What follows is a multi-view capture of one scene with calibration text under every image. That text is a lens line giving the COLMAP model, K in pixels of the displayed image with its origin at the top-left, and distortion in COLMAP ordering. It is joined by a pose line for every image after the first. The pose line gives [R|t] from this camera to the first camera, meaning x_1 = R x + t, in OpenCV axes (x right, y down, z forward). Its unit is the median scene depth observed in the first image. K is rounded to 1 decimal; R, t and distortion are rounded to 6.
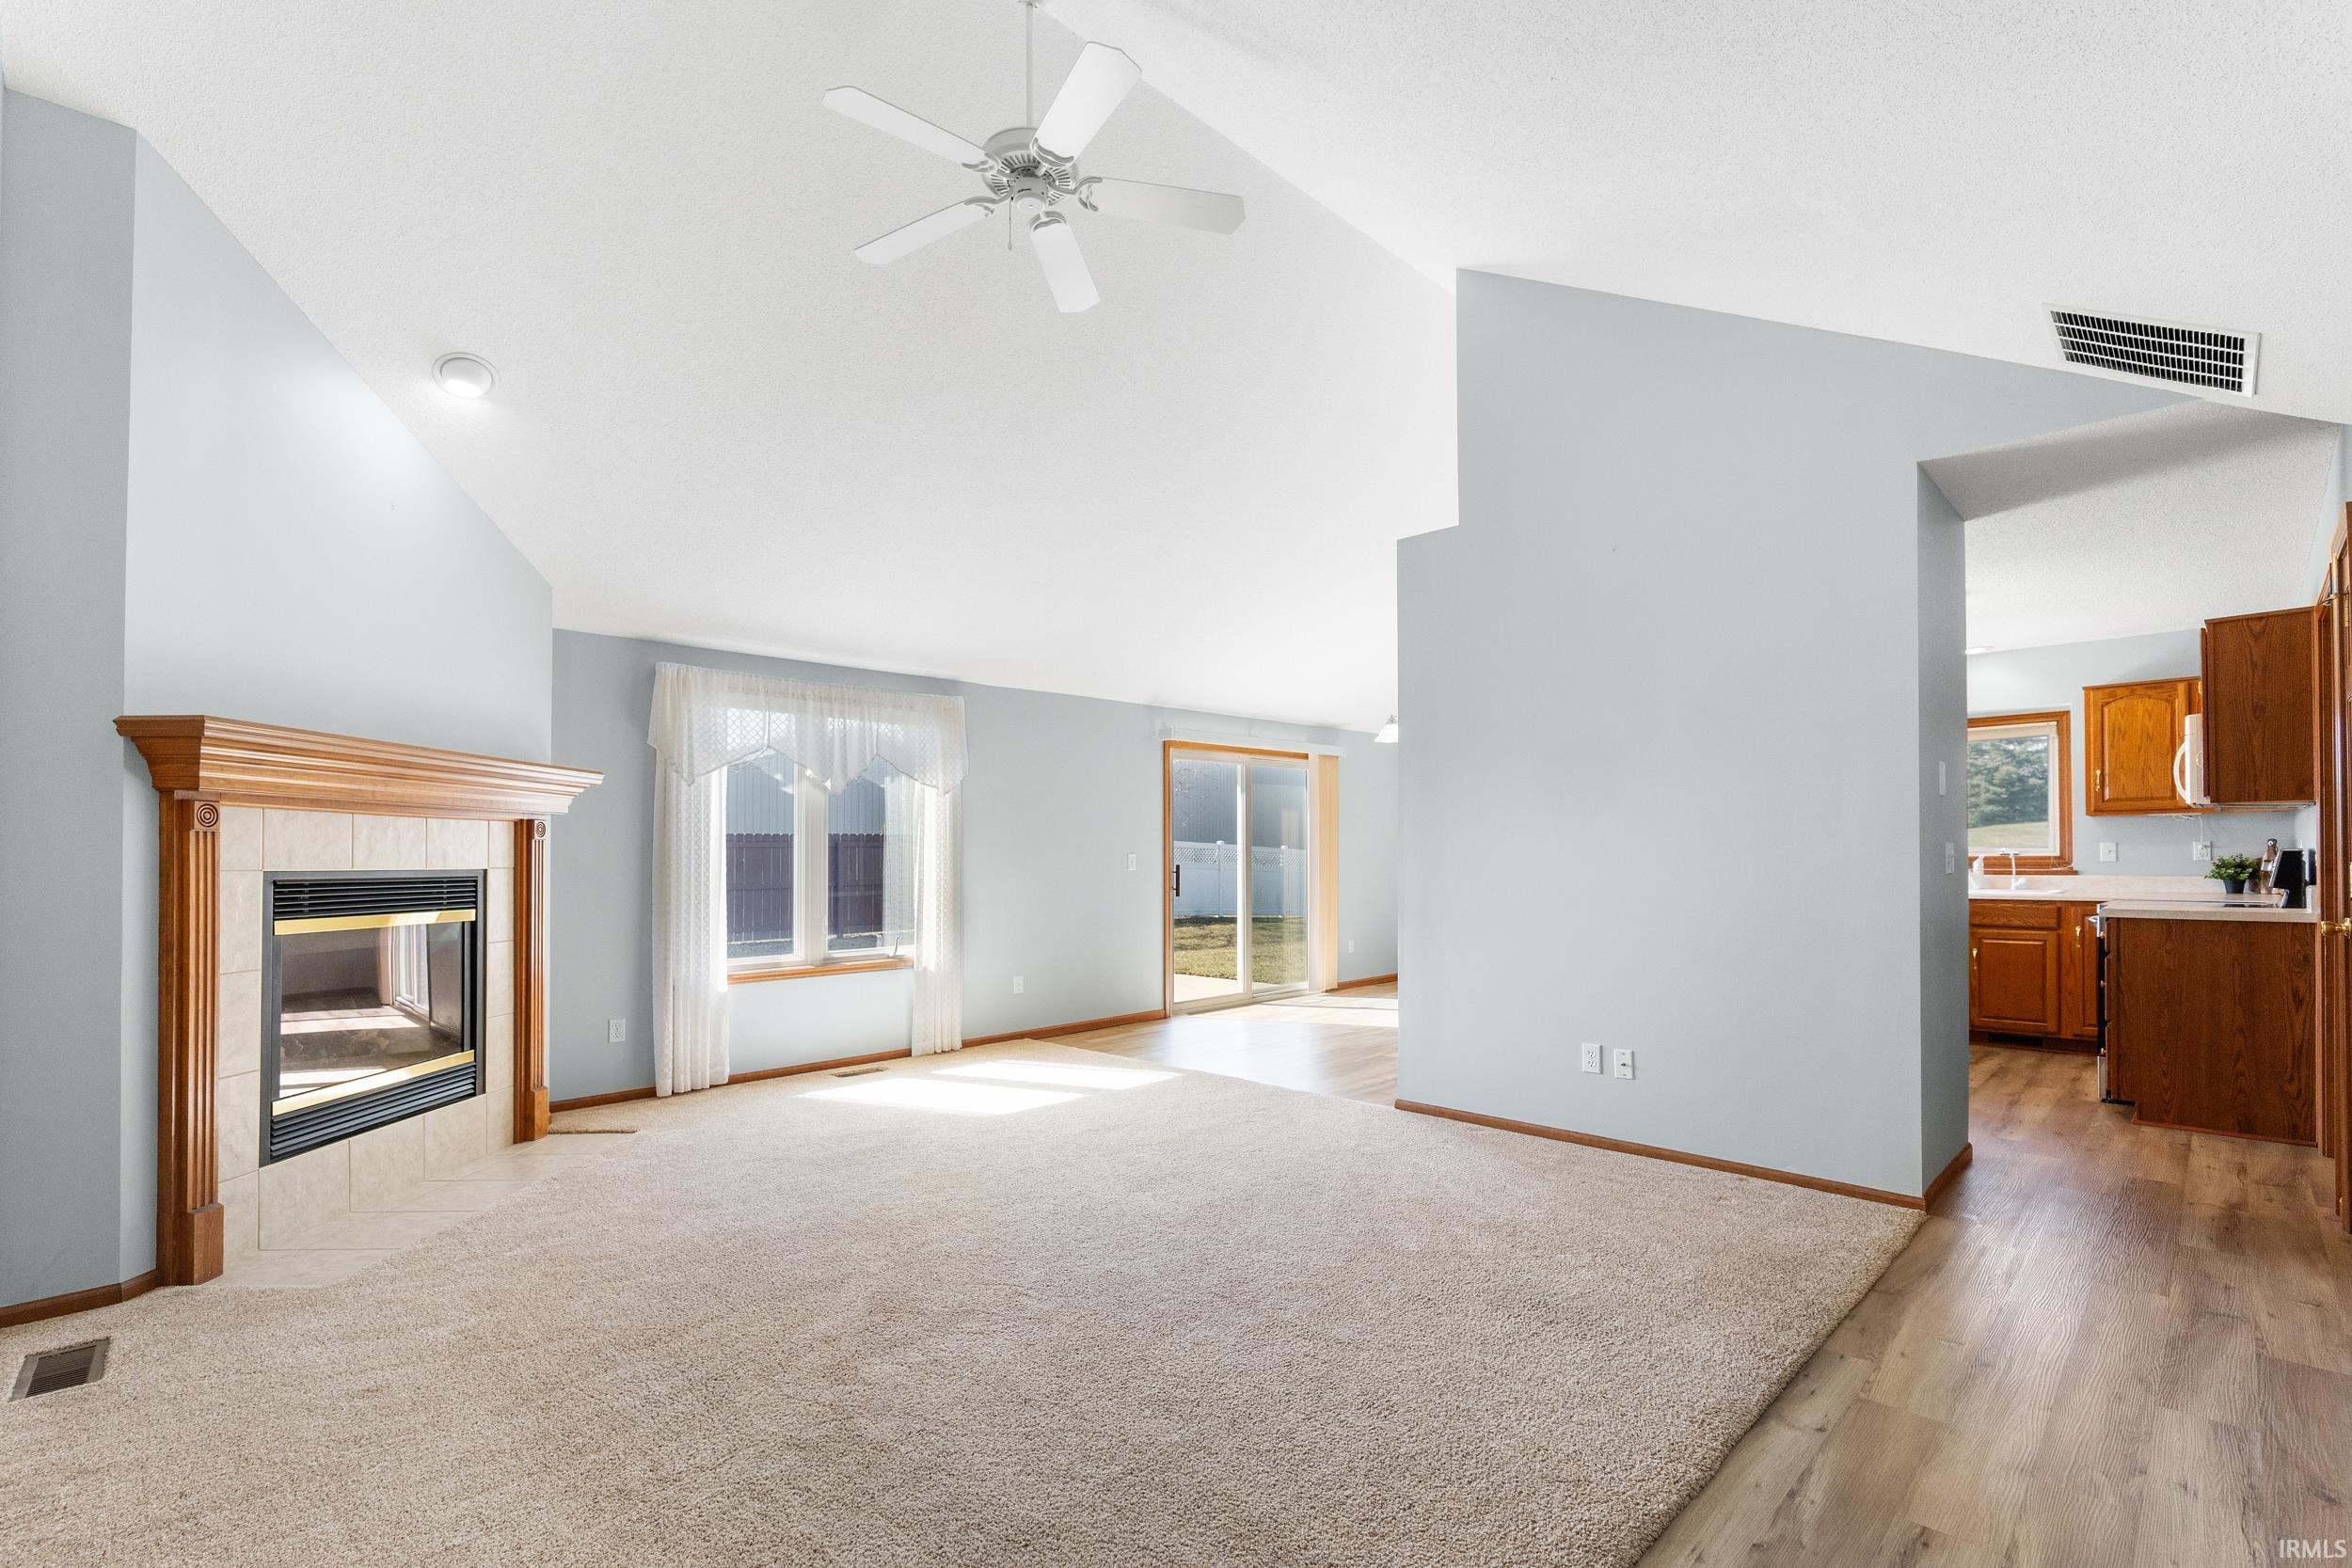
lens RADIAL K [[1016.8, 0, 1203.1], [0, 1016.8, 826.2], [0, 0, 1]] dist [-0.003432, 0.000391]
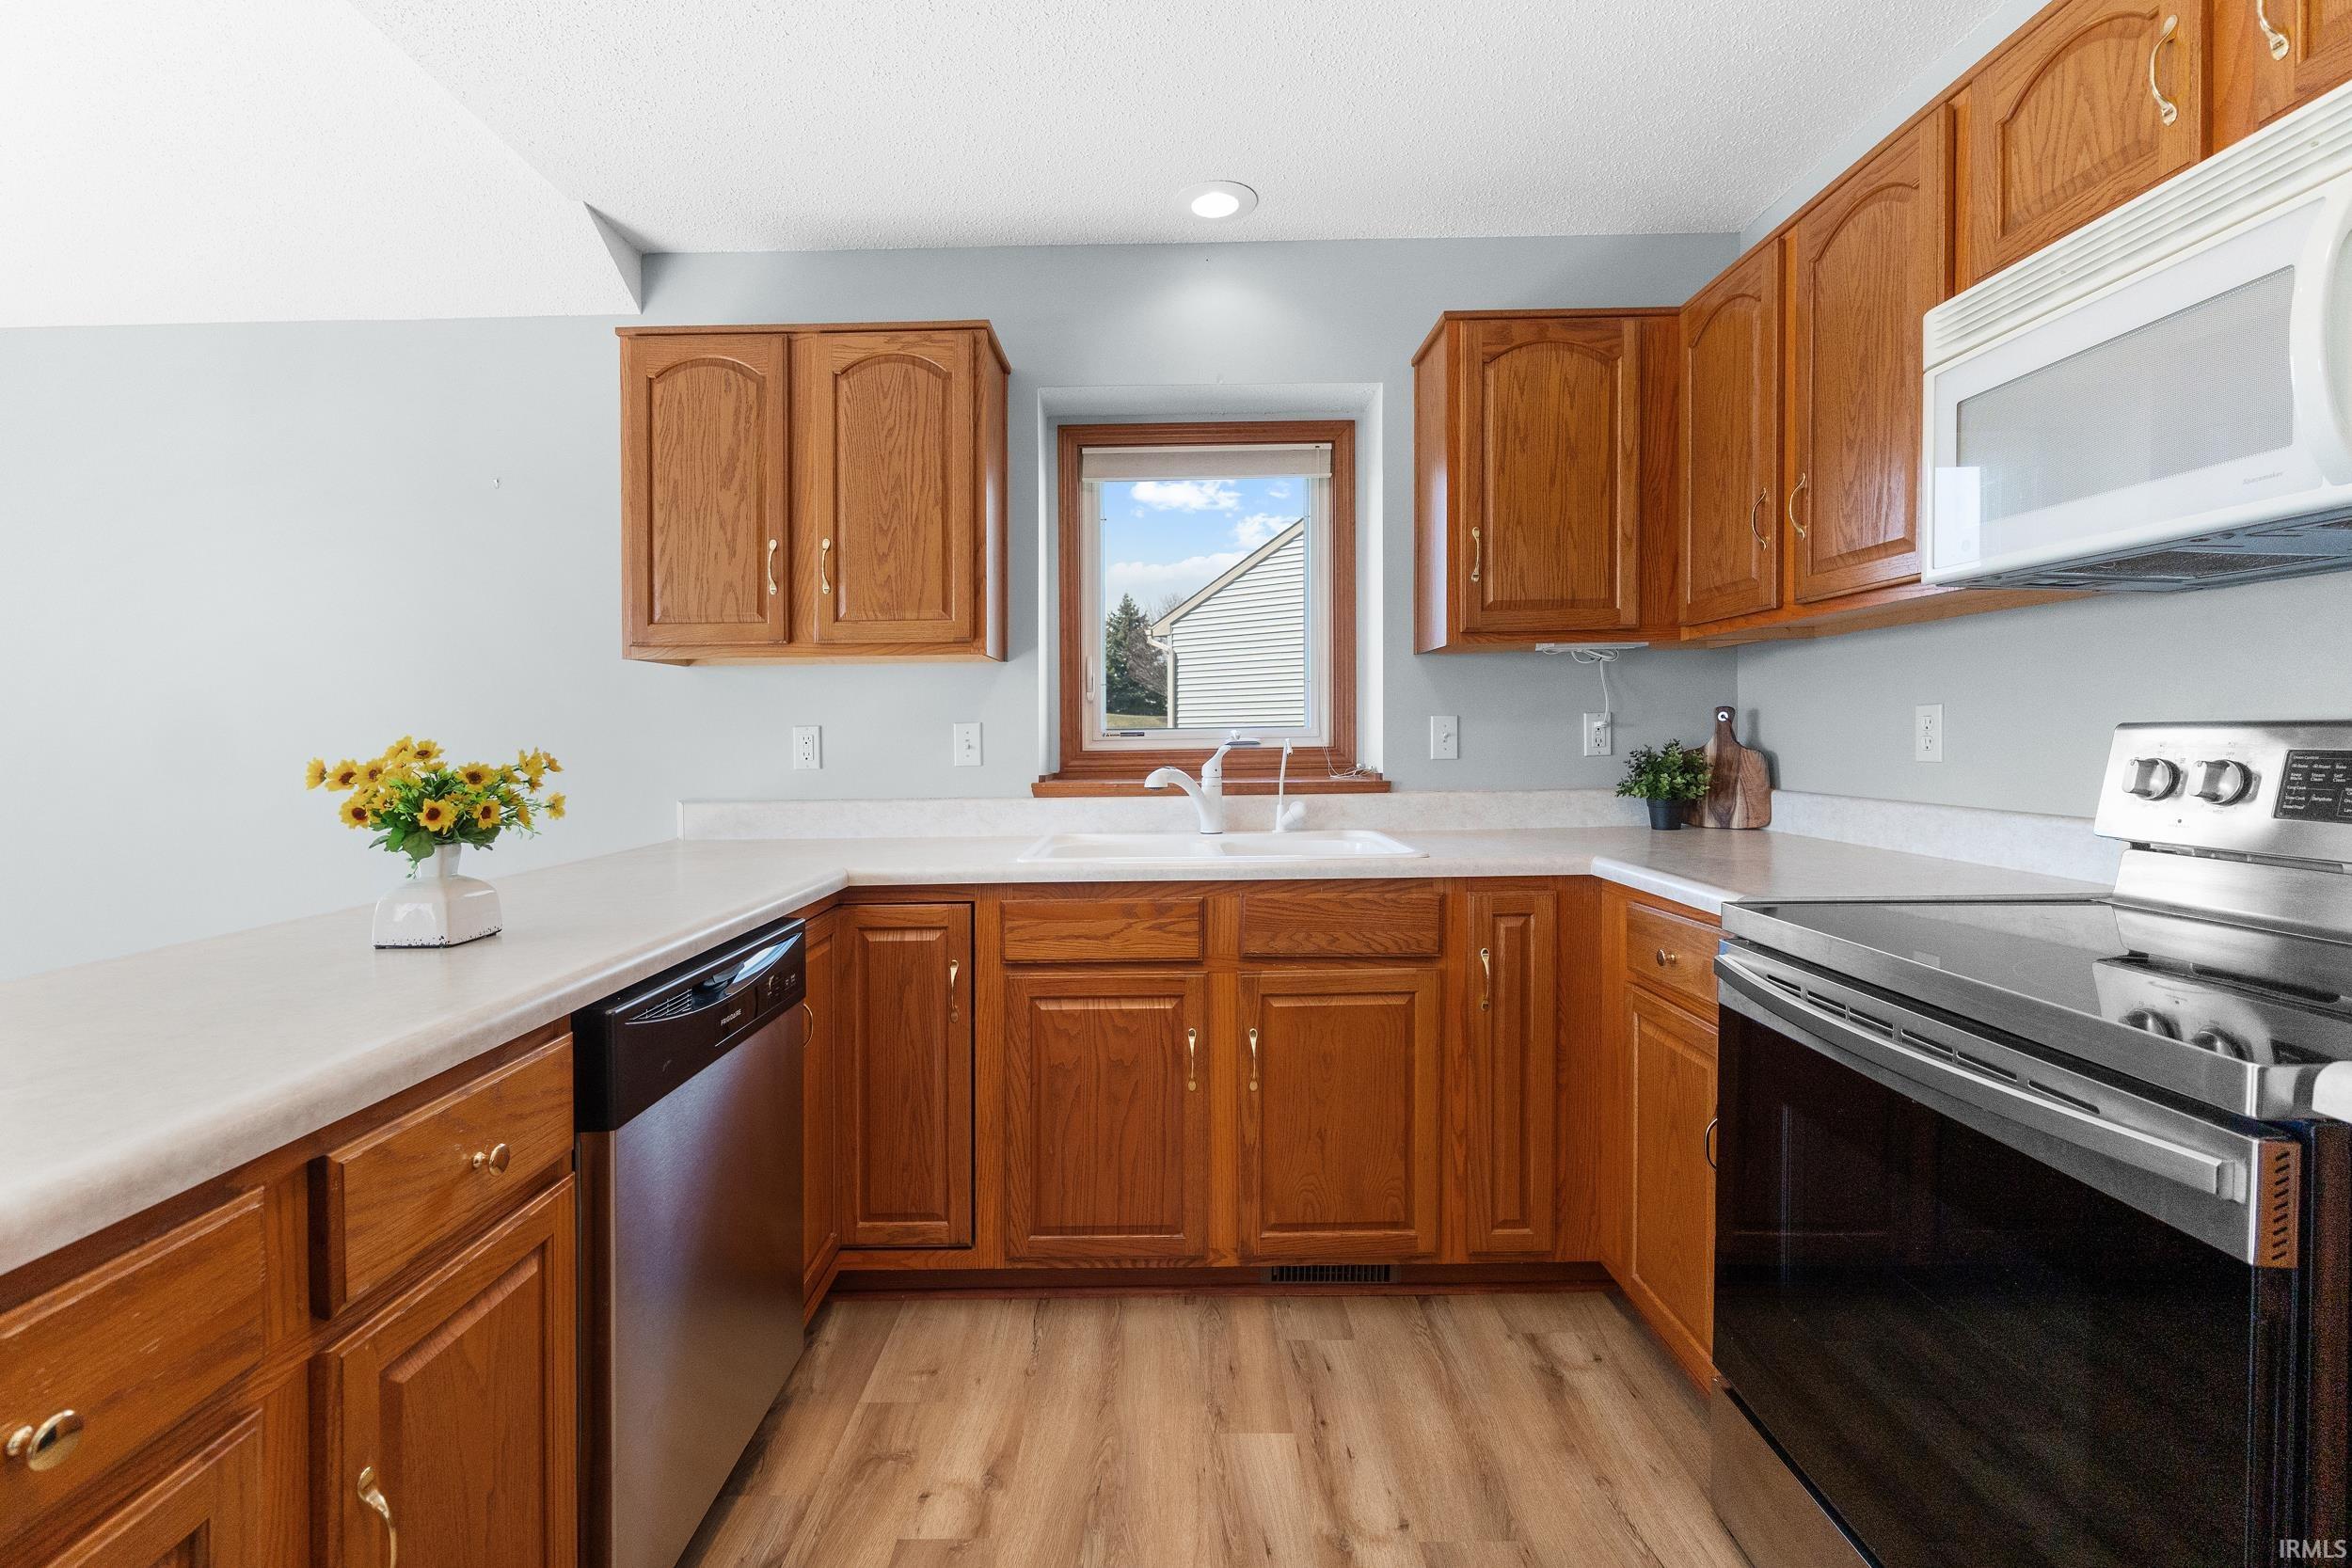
lens RADIAL K [[1016.8, 0, 1171.6], [0, 1016.8, 744.5], [0, 0, 1]] dist [-0.003432, 0.000391]
pose [[0.680092, -0.010024, 0.733059, 0.523144], [-0.009644, 0.999698, 0.022618, 0.021083], [-0.733064, -0.022452, 0.679789, 0.830859]]
